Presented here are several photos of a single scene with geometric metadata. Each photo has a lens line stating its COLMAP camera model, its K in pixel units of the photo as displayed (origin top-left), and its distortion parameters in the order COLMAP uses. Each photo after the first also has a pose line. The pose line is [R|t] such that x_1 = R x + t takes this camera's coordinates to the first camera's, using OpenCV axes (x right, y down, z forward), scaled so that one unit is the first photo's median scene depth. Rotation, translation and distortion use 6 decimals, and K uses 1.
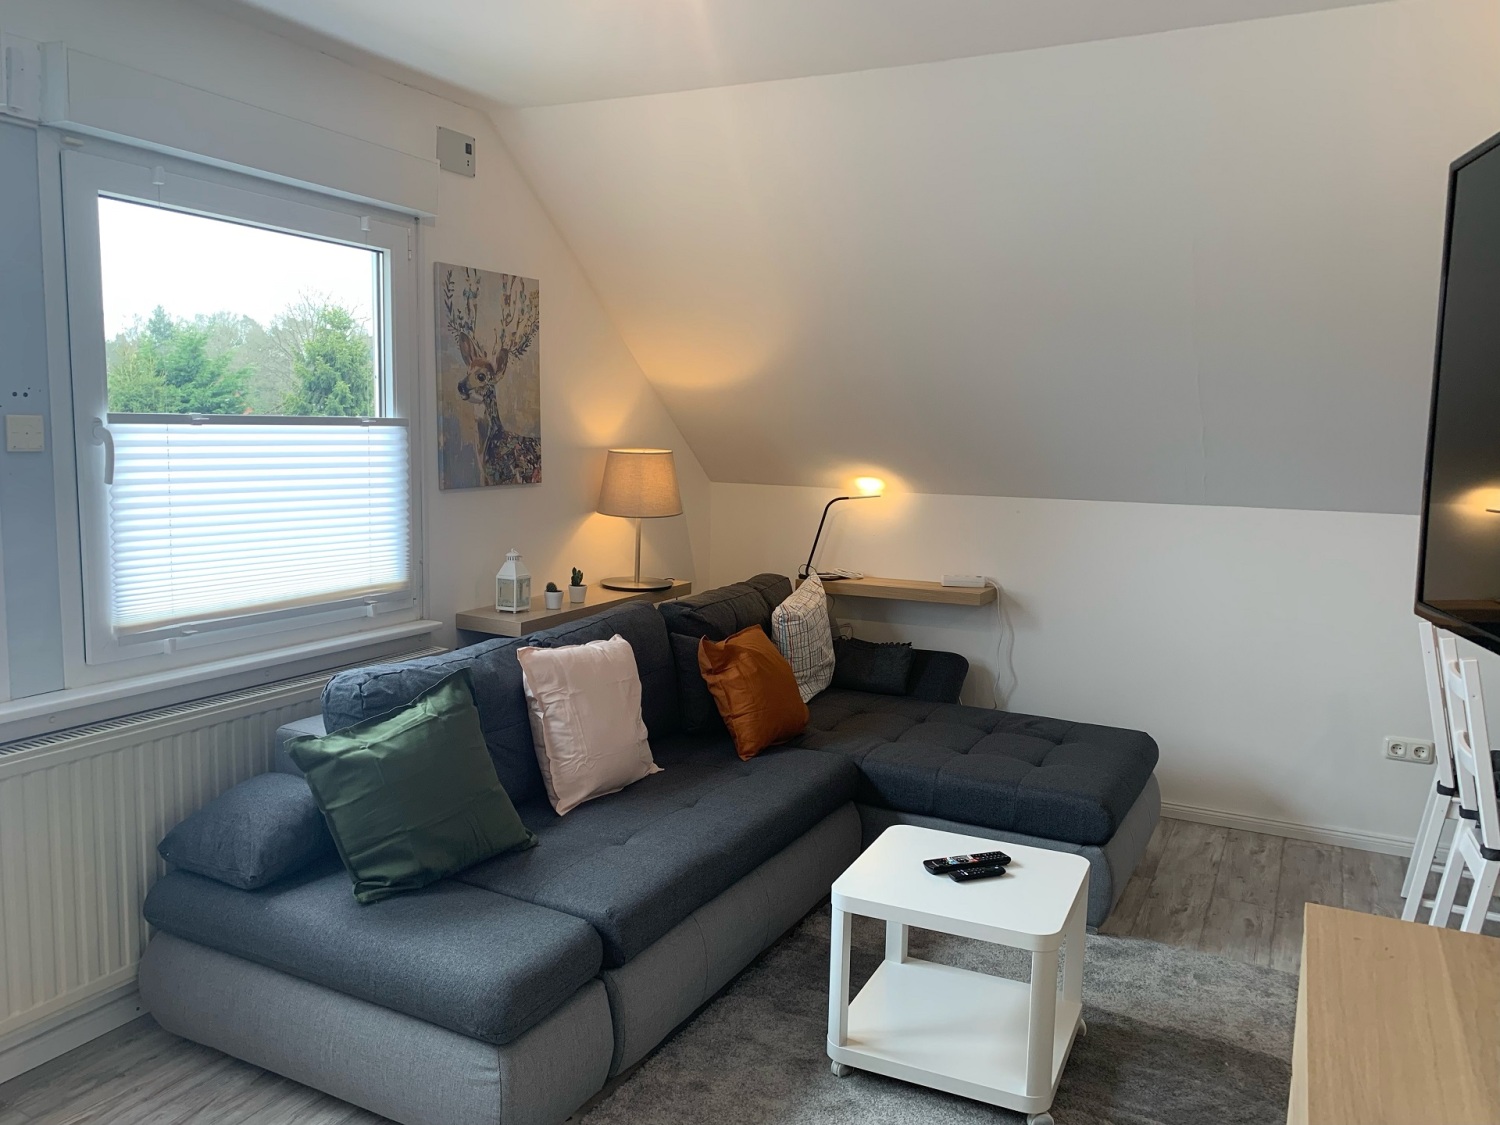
lens RADIAL K [[1146.6, 0, 731.6], [0, 1146.6, 560.5], [0, 0, 1]] dist [0.005951, 0.000757]
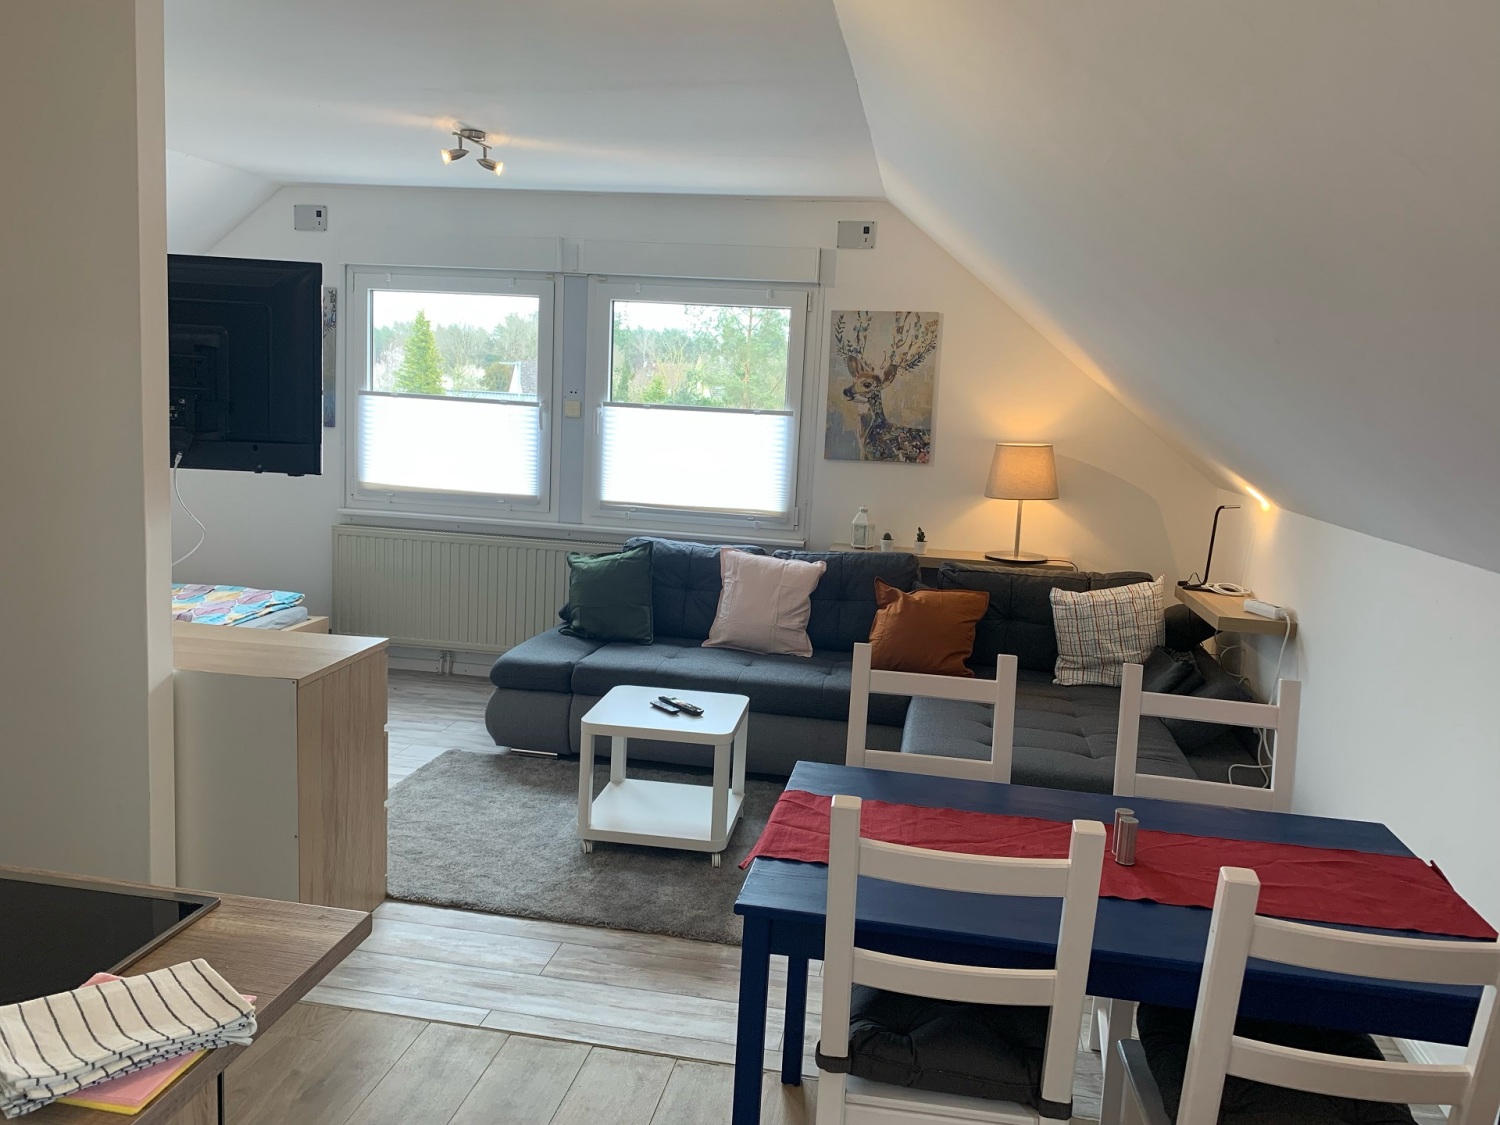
lens RADIAL K [[1146.6, 0, 731.6], [0, 1146.6, 560.5], [0, 0, 1]] dist [0.005951, 0.000757]
pose [[0.268839, 0.120481, -0.955620, 1.135735], [-0.149768, 0.985307, 0.082091, -0.033899], [0.951470, 0.121052, 0.282934, 0.446512]]
